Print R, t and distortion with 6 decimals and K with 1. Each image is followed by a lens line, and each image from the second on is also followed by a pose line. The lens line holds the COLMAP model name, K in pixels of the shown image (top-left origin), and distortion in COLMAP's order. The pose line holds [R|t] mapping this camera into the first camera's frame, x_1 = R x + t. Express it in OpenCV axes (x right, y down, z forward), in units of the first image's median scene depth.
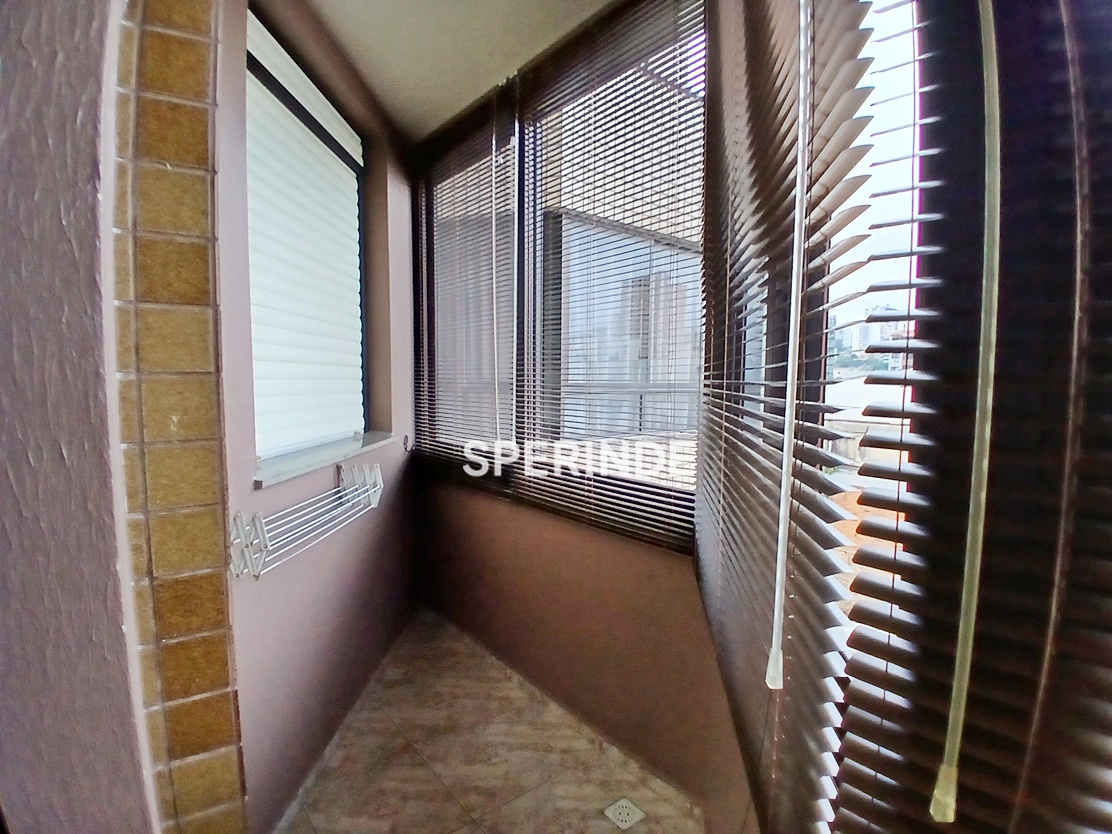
lens RADIAL K [[548.0, 0, 553.4], [0, 548.0, 416.7], [0, 0, 1]] dist [0.002844, -0.041439]
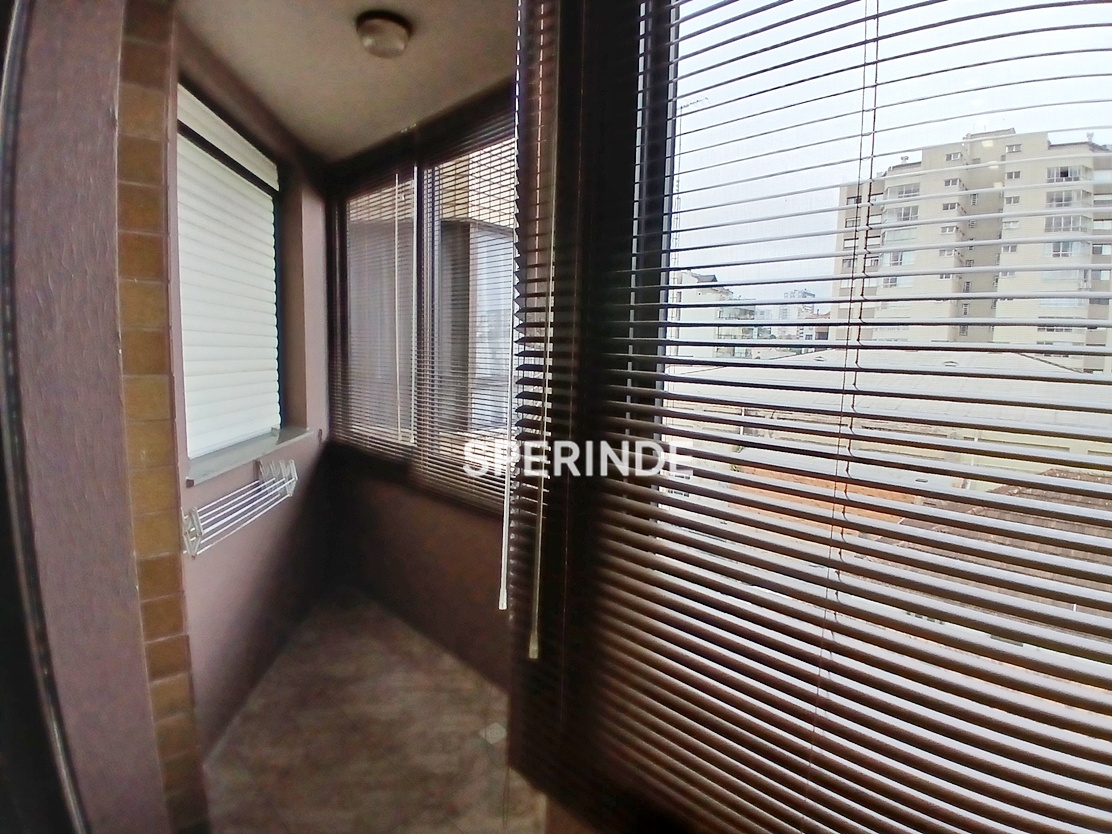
lens RADIAL K [[548.0, 0, 553.4], [0, 548.0, 416.7], [0, 0, 1]] dist [0.002844, -0.041439]
pose [[0.991864, 0.010198, 0.126895, 0.086407], [-0.016119, 0.998824, 0.045721, -0.070110], [-0.126280, -0.047395, 0.990862, -0.234189]]
